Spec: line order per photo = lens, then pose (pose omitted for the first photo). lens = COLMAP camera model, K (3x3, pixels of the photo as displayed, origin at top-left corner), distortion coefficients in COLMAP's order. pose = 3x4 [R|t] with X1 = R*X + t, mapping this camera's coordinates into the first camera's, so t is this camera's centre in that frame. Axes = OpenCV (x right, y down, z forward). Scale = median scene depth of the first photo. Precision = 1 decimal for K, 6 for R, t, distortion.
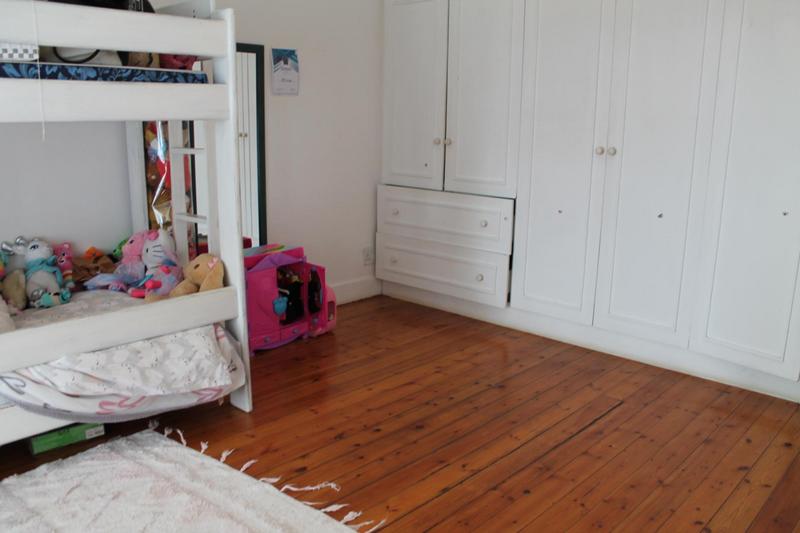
lens RADIAL K [[706.2, 0, 401.2], [0, 706.2, 249.8], [0, 0, 1]] dist [-0.047487, -0.002711]
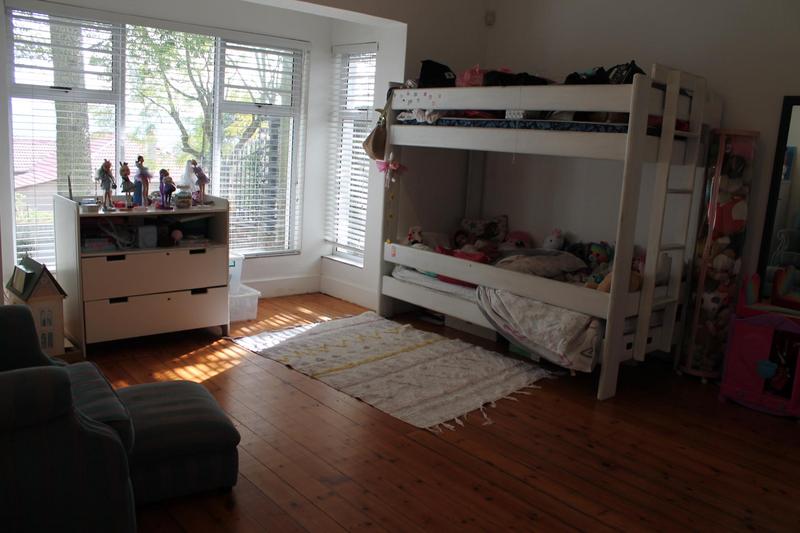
lens RADIAL K [[672.8, 0, 400.0], [0, 672.8, 266.5], [0, 0, 1]] dist [-0.164121, 0.136252]
pose [[-0.119756, 0.157105, -0.980294, 1.111292], [-0.255597, 0.949238, 0.183353, -0.133829], [0.959338, 0.272517, -0.073522, 0.847839]]
